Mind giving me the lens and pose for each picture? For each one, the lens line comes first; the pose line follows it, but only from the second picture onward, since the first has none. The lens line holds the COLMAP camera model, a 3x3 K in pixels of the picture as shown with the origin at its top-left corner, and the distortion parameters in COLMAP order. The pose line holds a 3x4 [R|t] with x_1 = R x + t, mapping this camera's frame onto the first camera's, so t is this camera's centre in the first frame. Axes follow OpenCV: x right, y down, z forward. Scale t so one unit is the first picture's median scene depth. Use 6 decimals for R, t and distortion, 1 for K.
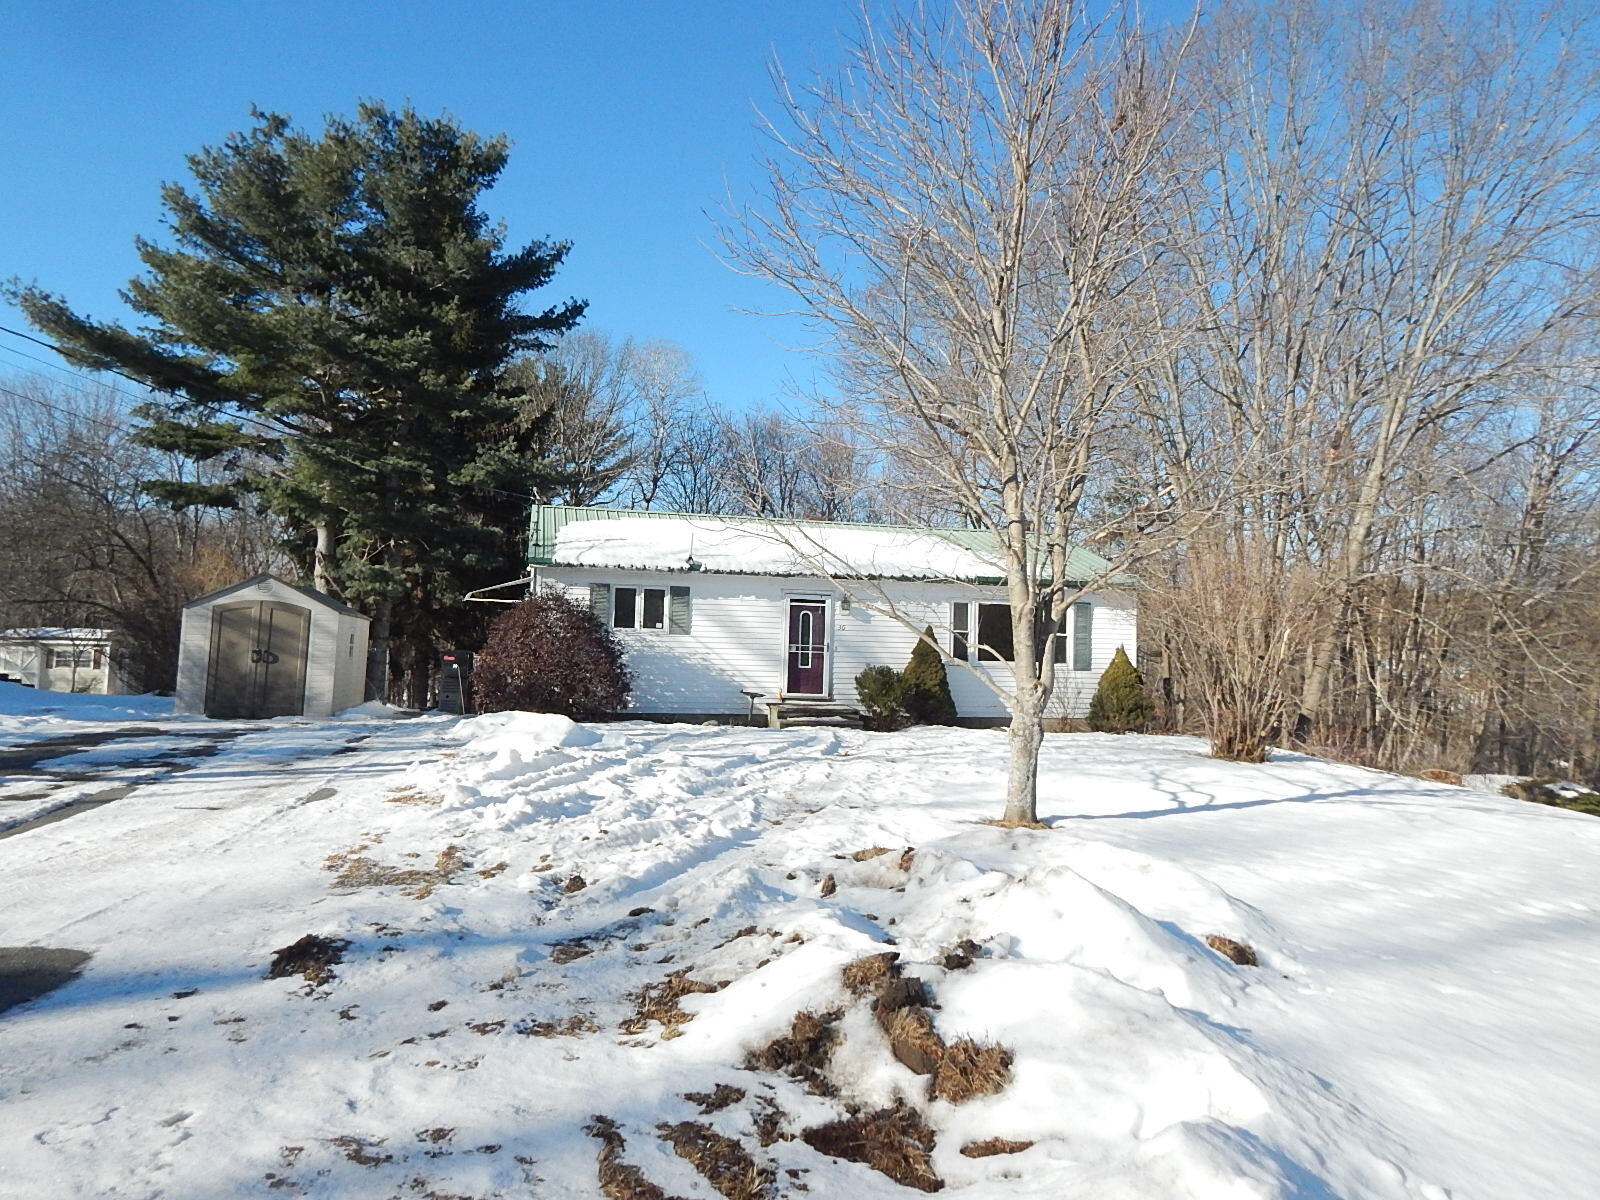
lens RADIAL K [[1073.1, 0, 800.0], [0, 1073.1, 600.0], [0, 0, 1]] dist [-0.000225, -0.001347]
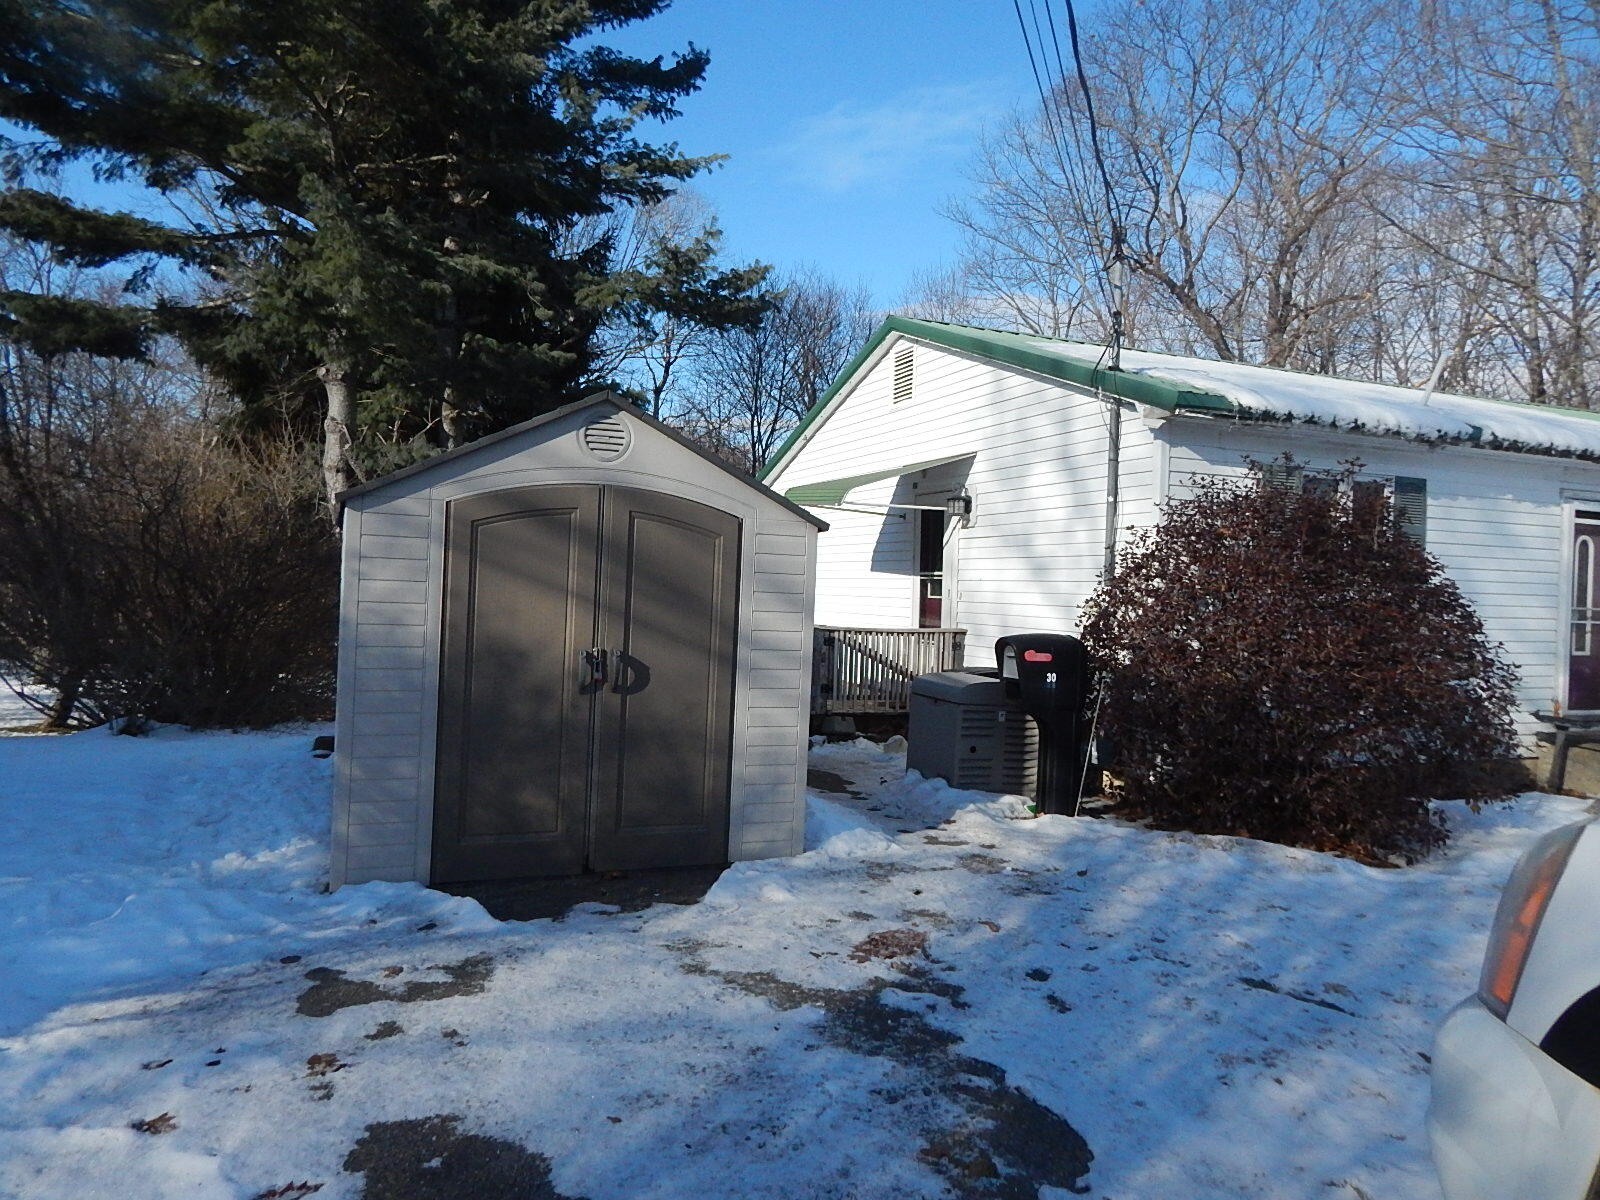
lens RADIAL K [[1073.1, 0, 800.0], [0, 1073.1, 600.0], [0, 0, 1]] dist [-0.000225, -0.001347]
pose [[0.991544, -0.000761, 0.129772, -0.283423], [-0.007508, 0.997971, 0.063220, 0.008684], [-0.129557, -0.063660, 0.989526, 0.414653]]
